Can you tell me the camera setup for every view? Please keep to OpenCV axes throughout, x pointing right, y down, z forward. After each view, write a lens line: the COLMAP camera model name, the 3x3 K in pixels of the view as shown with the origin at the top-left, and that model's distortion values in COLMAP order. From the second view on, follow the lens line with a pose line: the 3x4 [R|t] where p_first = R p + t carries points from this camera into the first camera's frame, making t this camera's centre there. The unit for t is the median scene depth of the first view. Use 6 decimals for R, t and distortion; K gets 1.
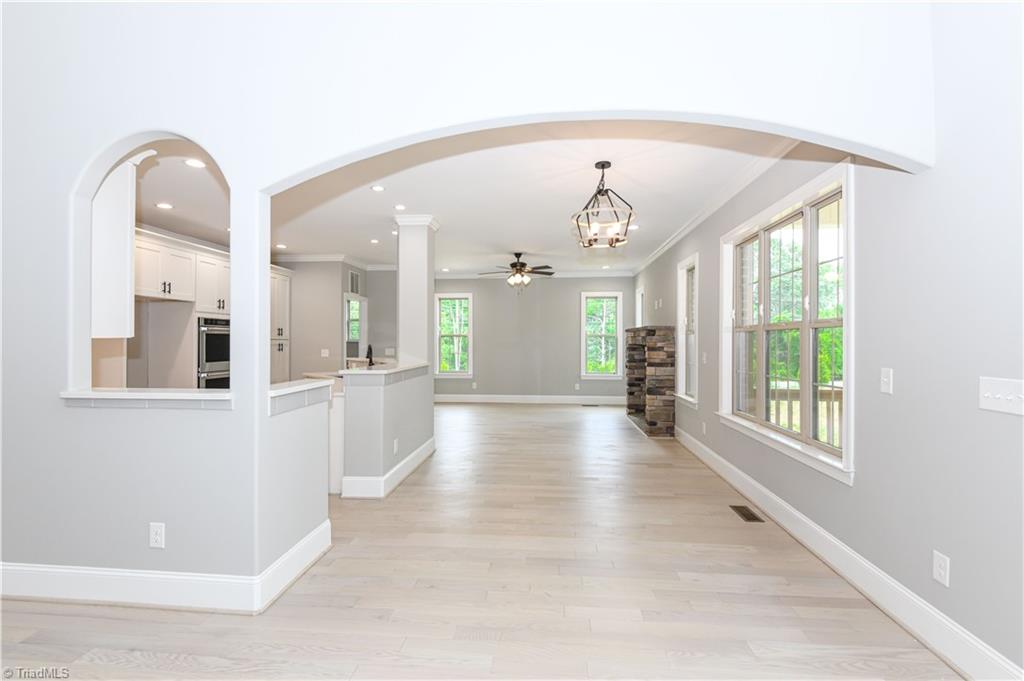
lens RADIAL K [[468.5, 0, 512.0], [0, 468.5, 340.5], [0, 0, 1]] dist [0.018651, -0.026186]
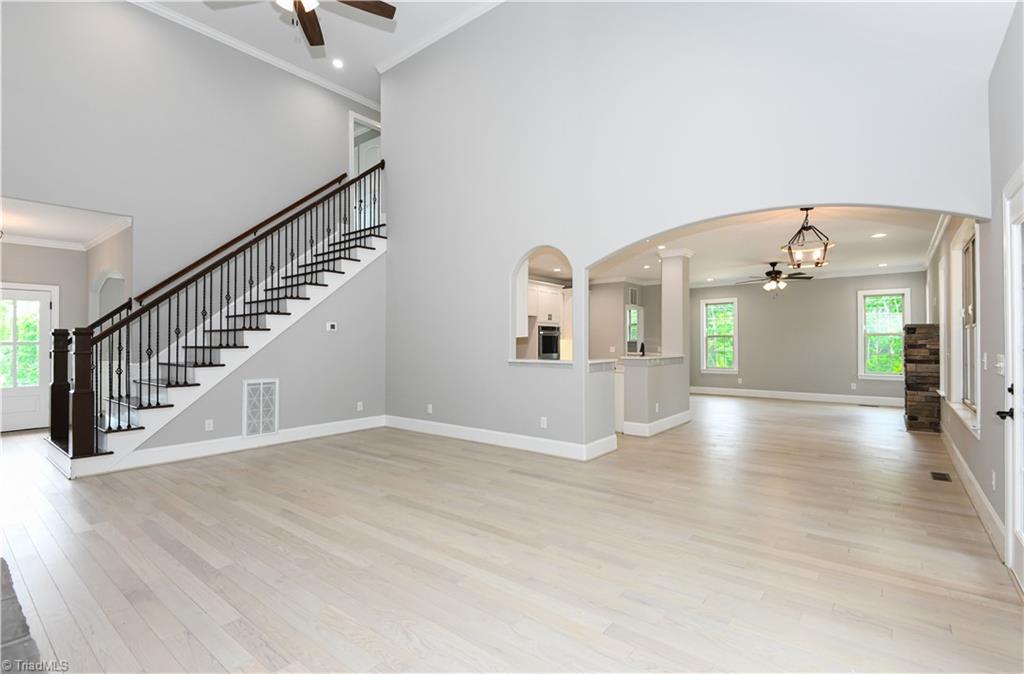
lens RADIAL K [[473.2, 0, 512.0], [0, 473.2, 337.0], [0, 0, 1]] dist [0.010355, -0.000335]
pose [[0.832423, -0.008577, -0.554074, 0.147219], [0.001382, 0.999909, -0.013402, 0.010304], [0.554138, 0.010391, 0.832360, -0.373896]]
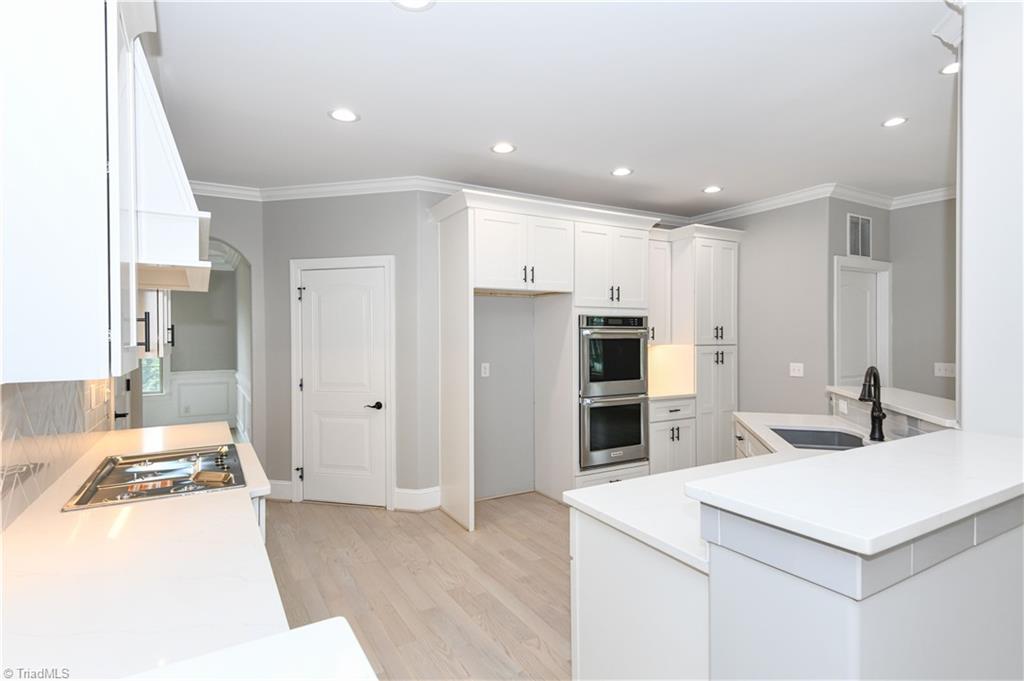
lens RADIAL K [[530.9, 0, 511.9], [0, 530.9, 333.1], [0, 0, 1]] dist [0.018988, -0.001586]
pose [[0.580304, -0.003981, -0.814390, -0.097949], [0.004655, 0.999988, -0.001570, -0.020993], [0.814387, -0.002880, 0.580316, 0.440320]]
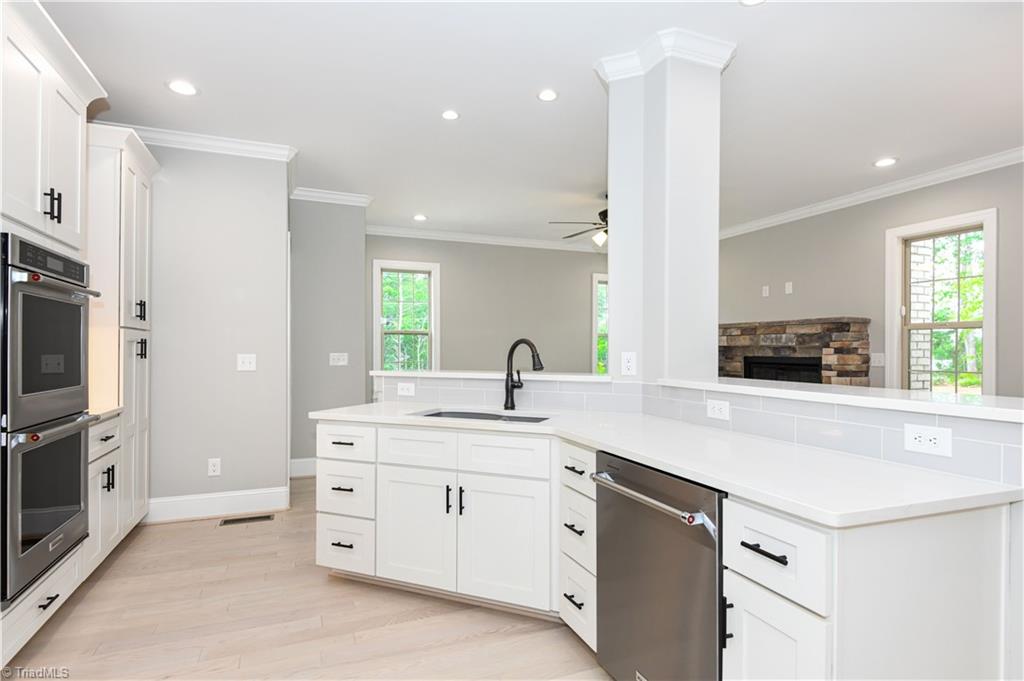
lens RADIAL K [[528.6, 0, 510.5], [0, 528.6, 348.6], [0, 0, 1]] dist [0.004399, -0.000029]
pose [[0.891062, 0.002472, 0.453874, -0.490990], [-0.002242, 0.999997, -0.001045, 0.016565], [-0.453875, -0.000087, 0.891065, 0.534721]]
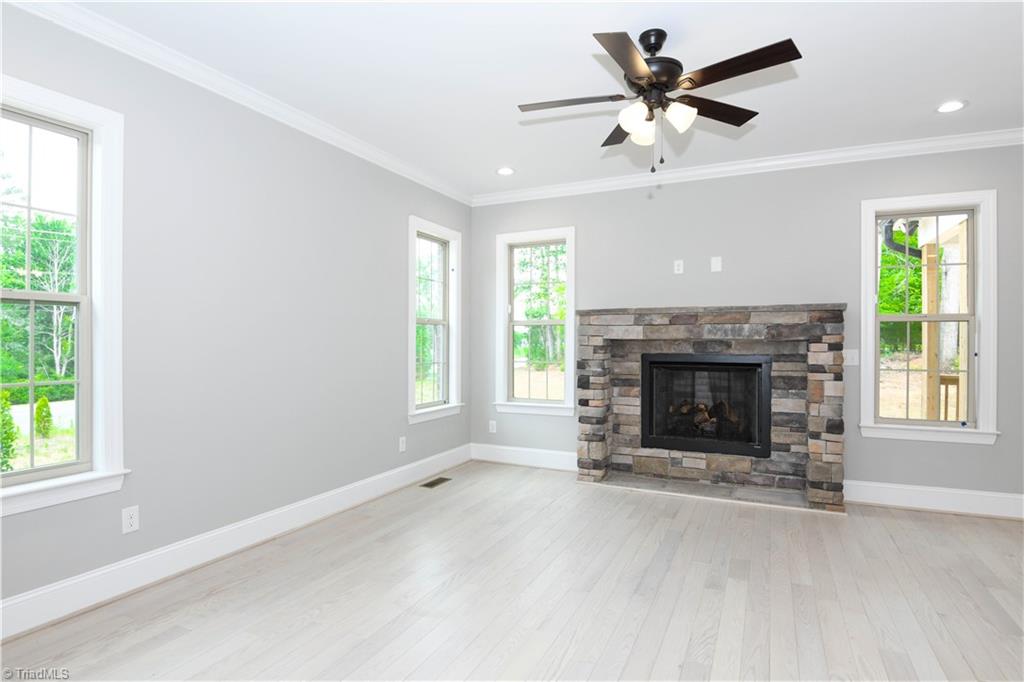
lens RADIAL K [[528.1, 0, 512.0], [0, 528.1, 341.0], [0, 0, 1]] dist [-0.017870, -0.001165]
pose [[0.355020, 0.002679, 0.934855, -0.395921], [-0.004060, 0.999991, -0.001324, 0.013413], [-0.934850, -0.003326, 0.355028, 1.143672]]
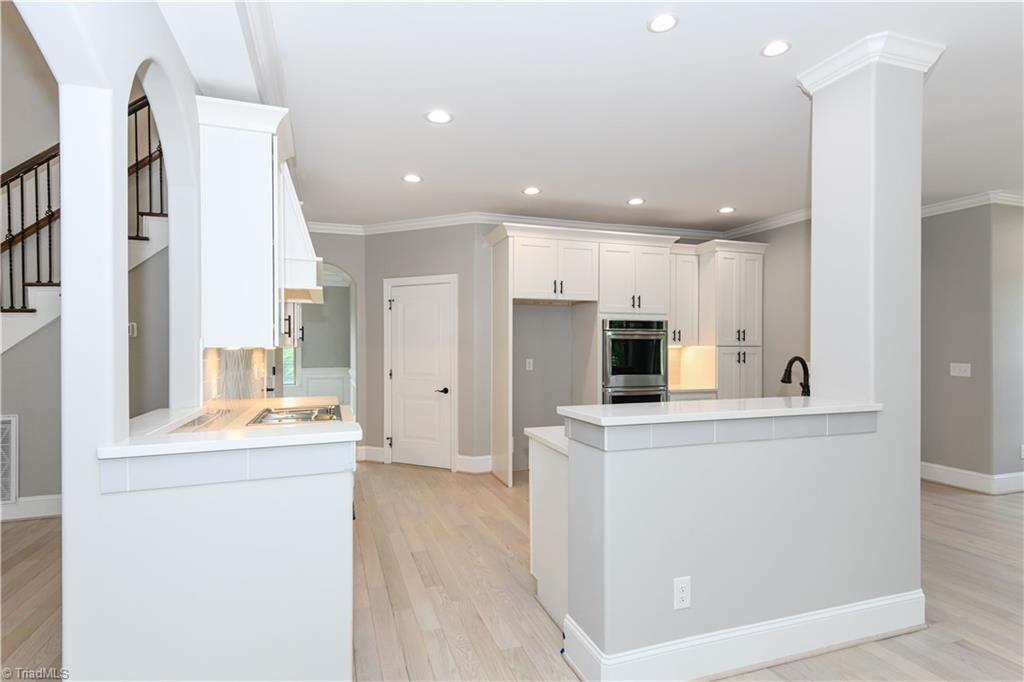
lens RADIAL K [[523.7, 0, 502.3], [0, 523.7, 338.9], [0, 0, 1]] dist [0.026399, -0.000307]
pose [[0.404145, -0.007552, -0.914664, 0.083855], [0.000369, 0.999967, -0.008093, -0.007997], [0.914695, 0.002933, 0.404135, 0.431195]]
